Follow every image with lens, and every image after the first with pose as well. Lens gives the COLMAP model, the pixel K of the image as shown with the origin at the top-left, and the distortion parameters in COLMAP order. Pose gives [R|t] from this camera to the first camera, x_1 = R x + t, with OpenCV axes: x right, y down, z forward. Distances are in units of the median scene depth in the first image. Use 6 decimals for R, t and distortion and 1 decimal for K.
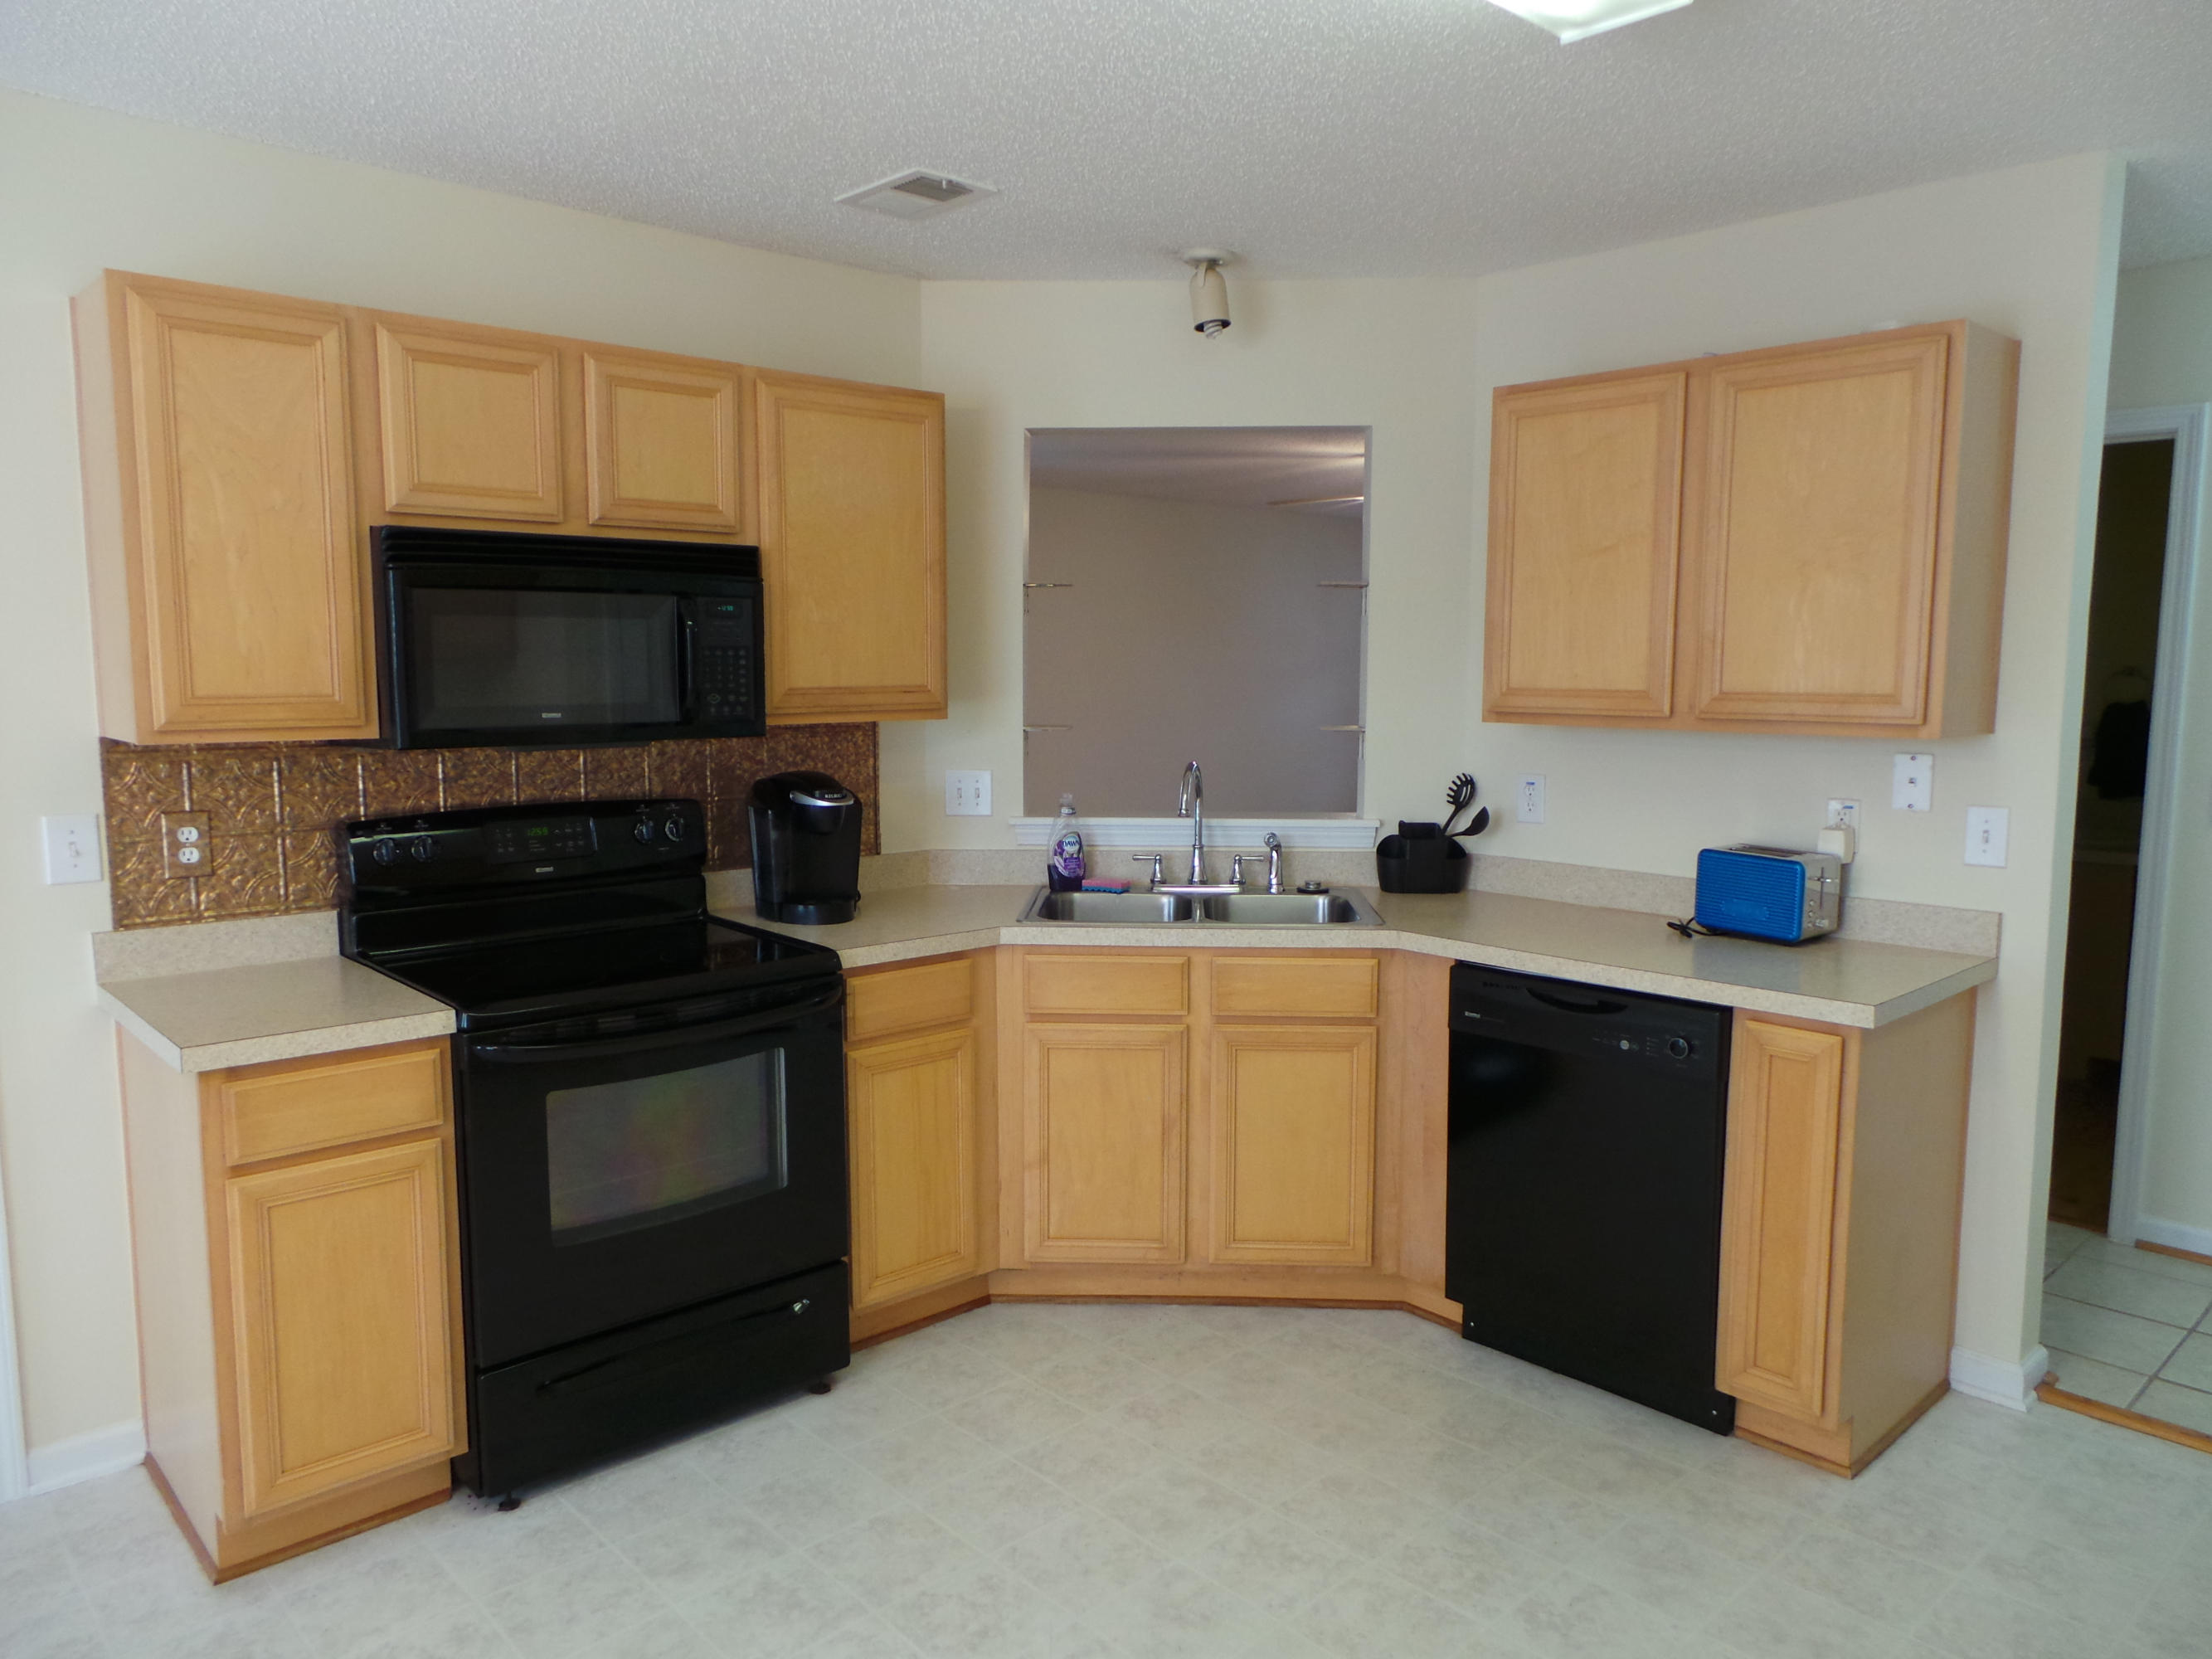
lens RADIAL K [[1503.4, 0, 1109.9], [0, 1503.4, 835.0], [0, 0, 1]] dist [-0.020960, 0.011107]
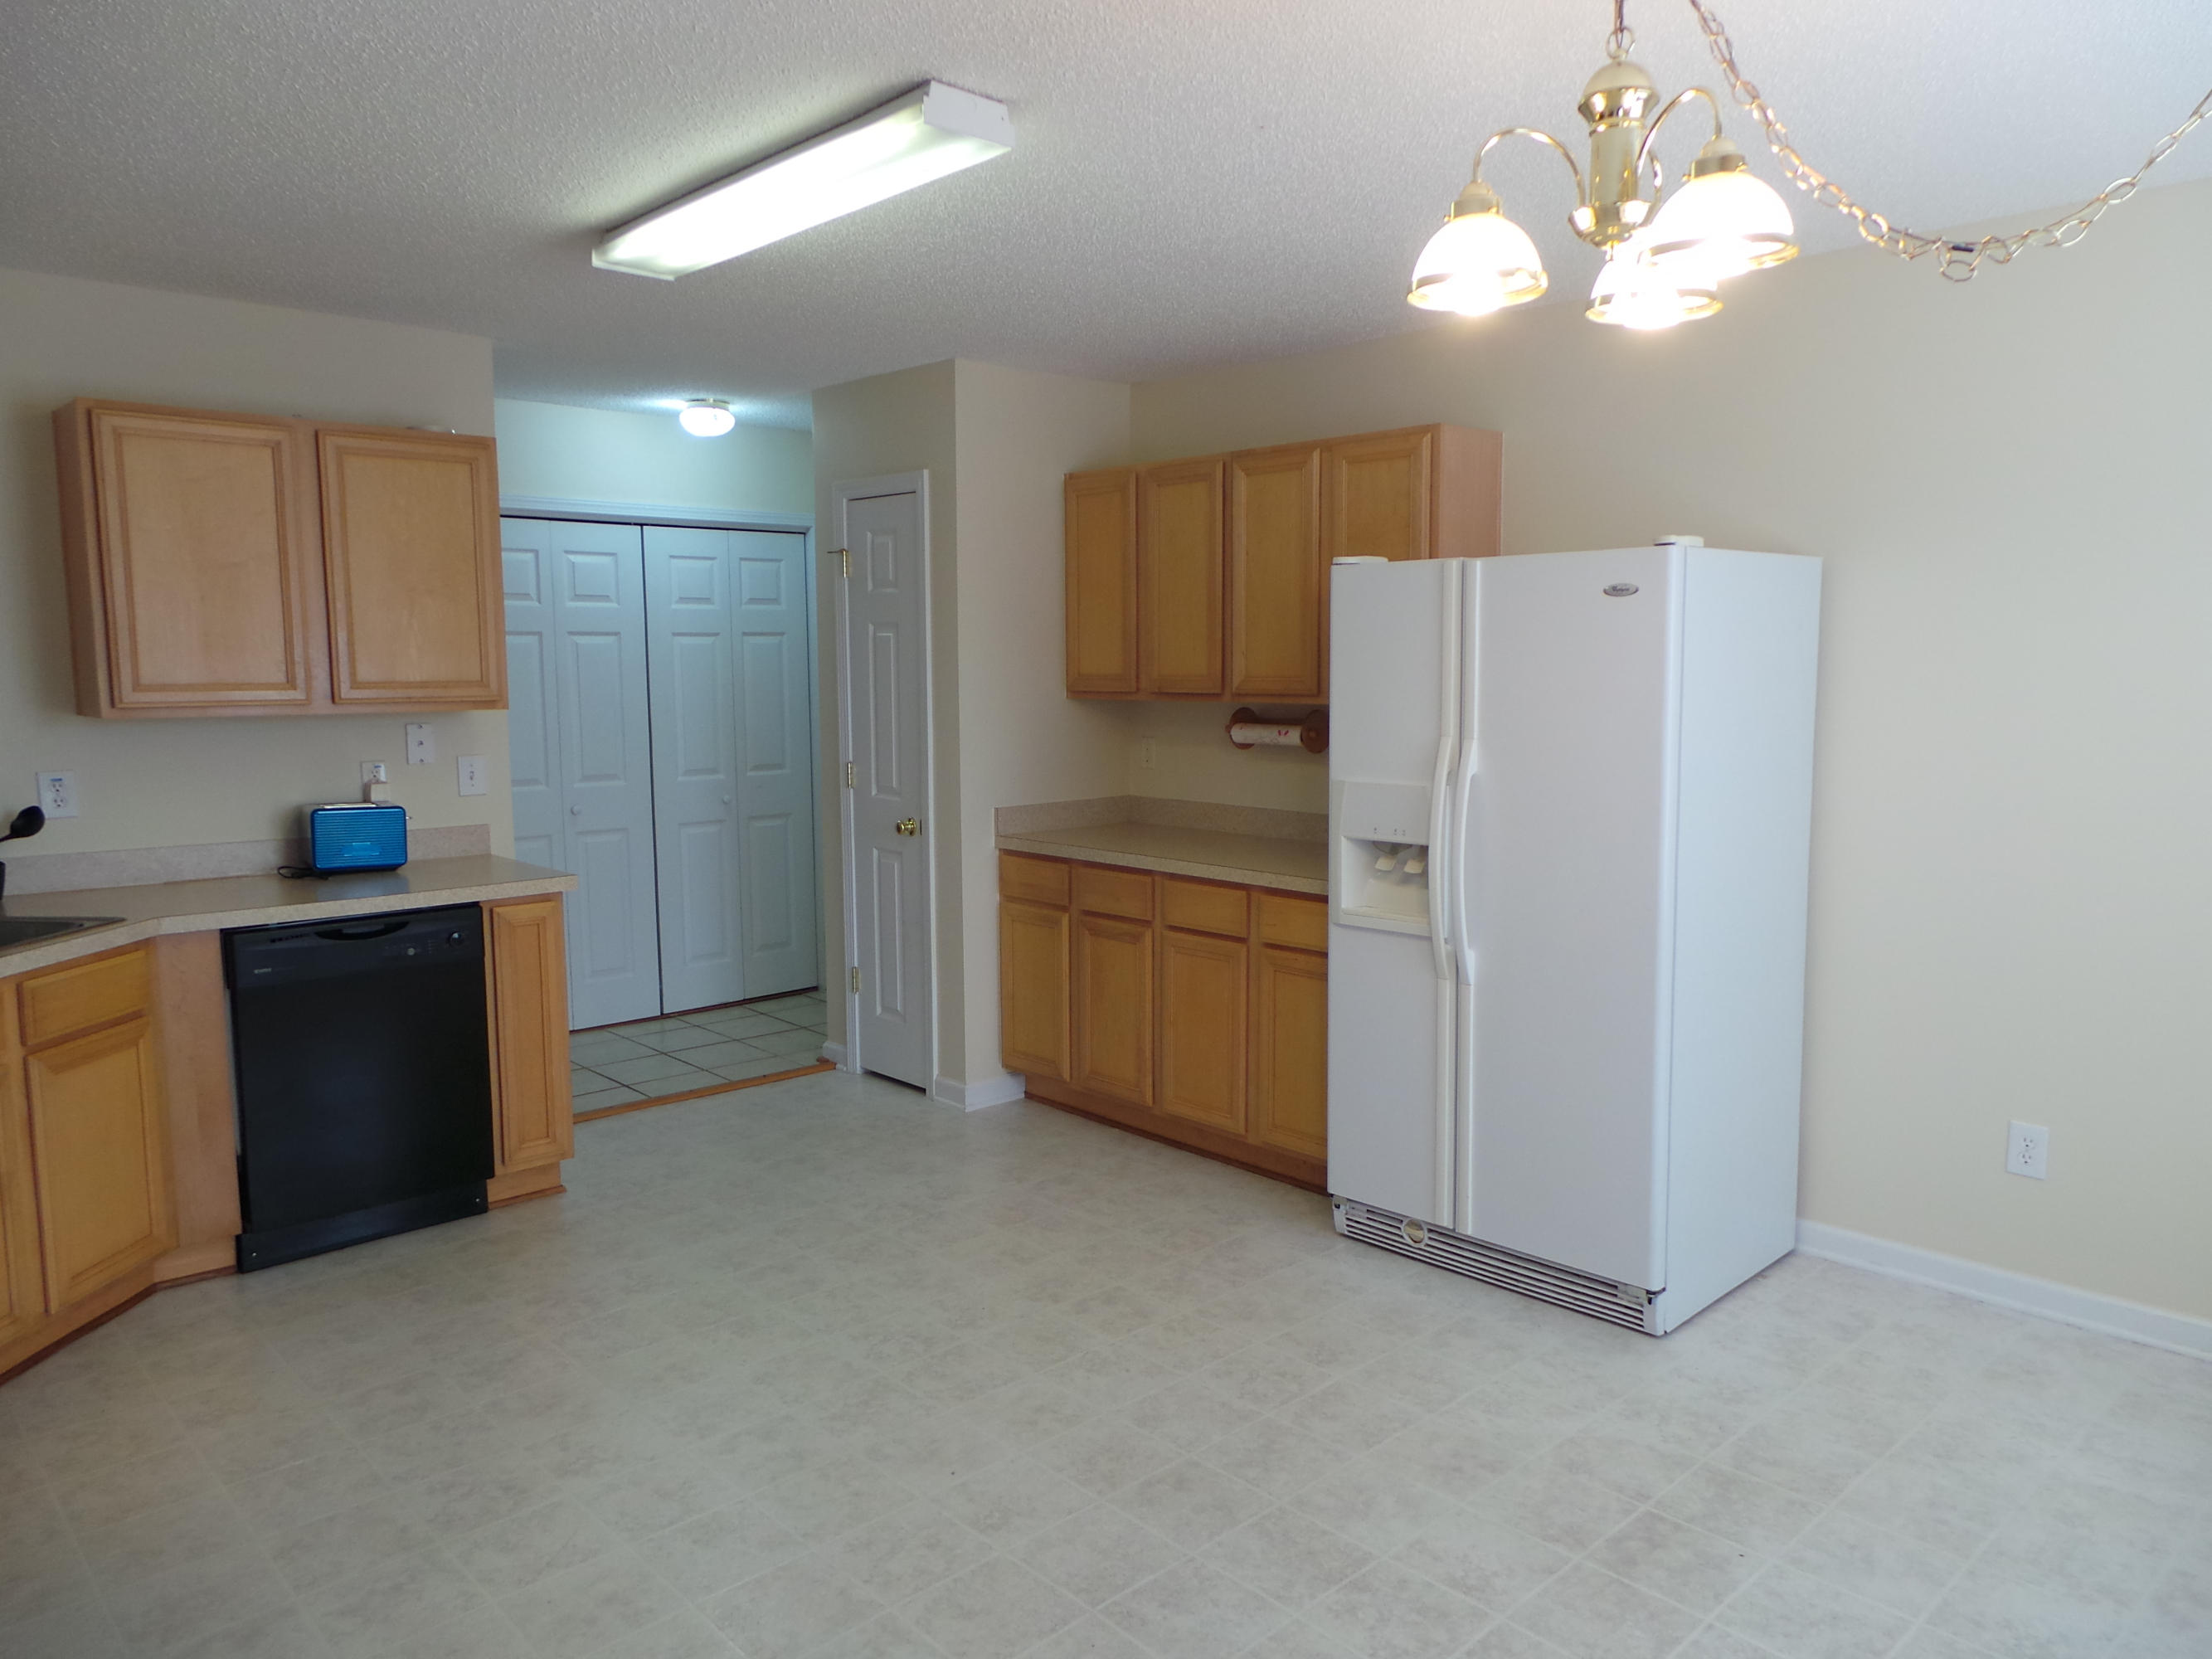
lens RADIAL K [[1503.4, 0, 1097.8], [0, 1503.4, 823.7], [0, 0, 1]] dist [-0.020960, 0.011107]
pose [[0.007540, -0.110554, 0.993841, -0.872841], [0.115963, 0.987261, 0.108942, -0.040118], [-0.993225, 0.114428, 0.020264, 0.337953]]
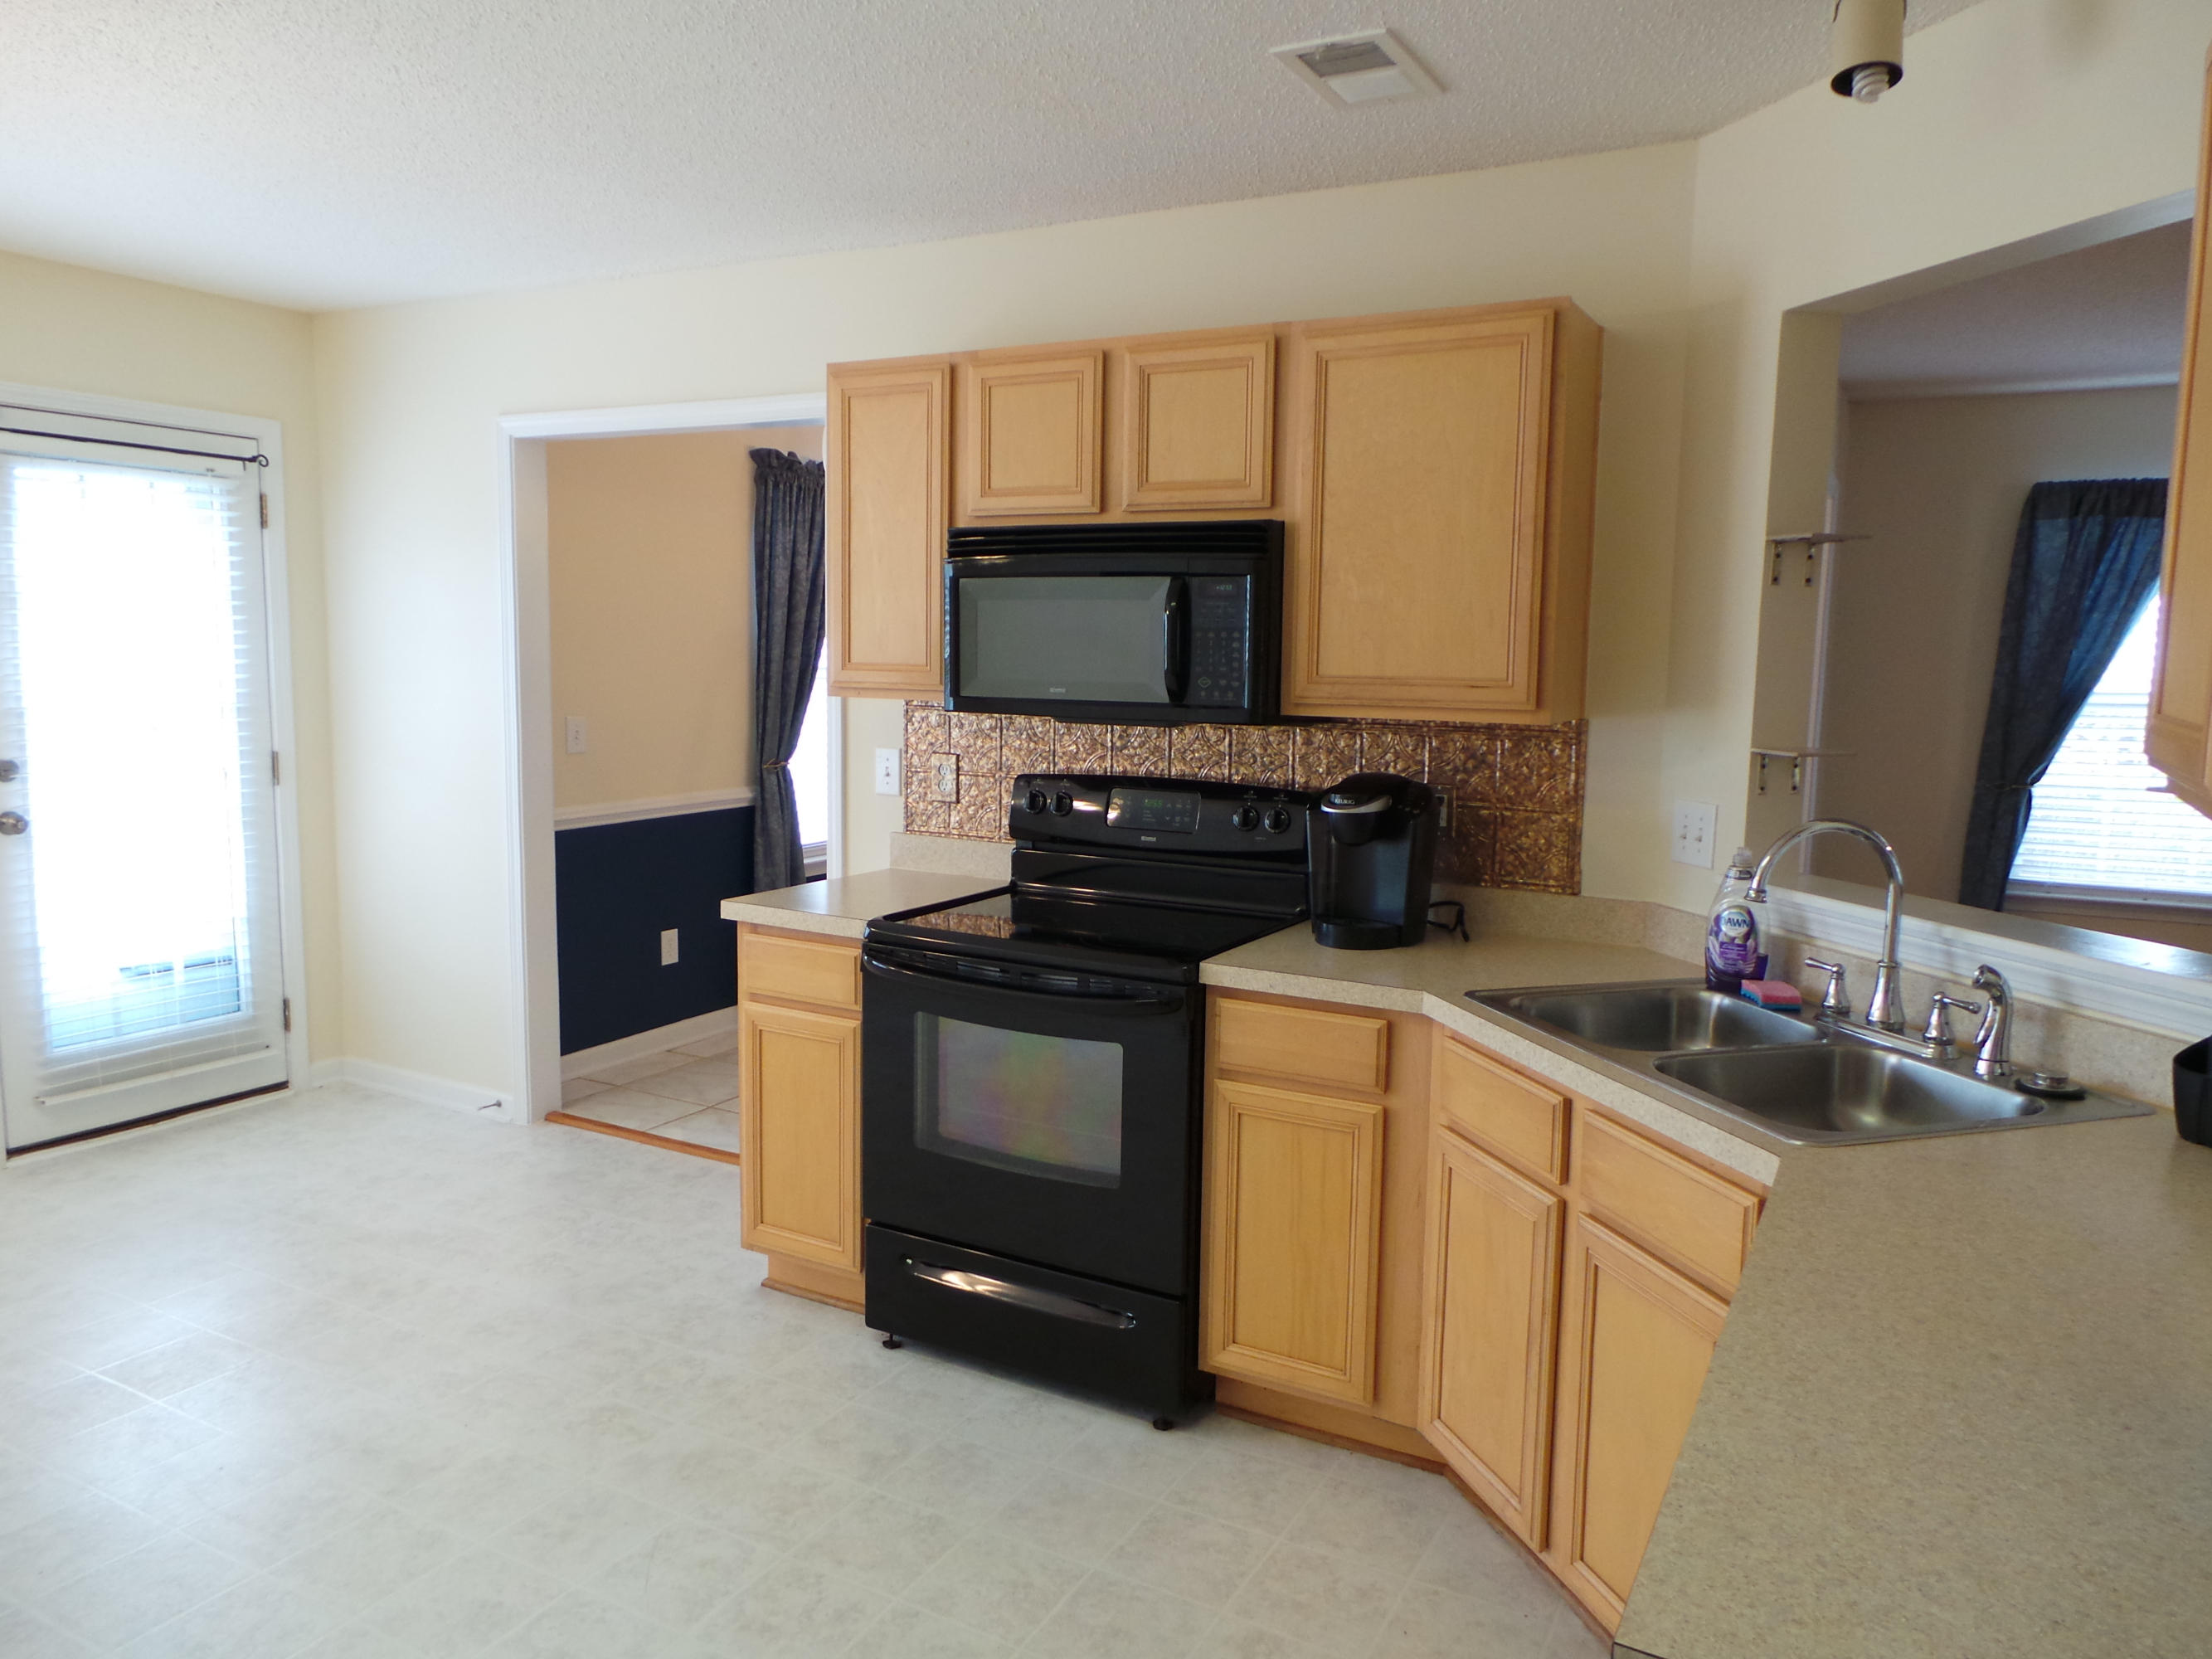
lens RADIAL K [[1503.4, 0, 1122.9], [0, 1503.4, 839.0], [0, 0, 1]] dist [-0.020960, 0.011107]
pose [[0.317273, 0.121388, -0.940533, 0.621967], [-0.126572, 0.988321, 0.084858, -0.064977], [0.939850, 0.092122, 0.328932, 0.626213]]
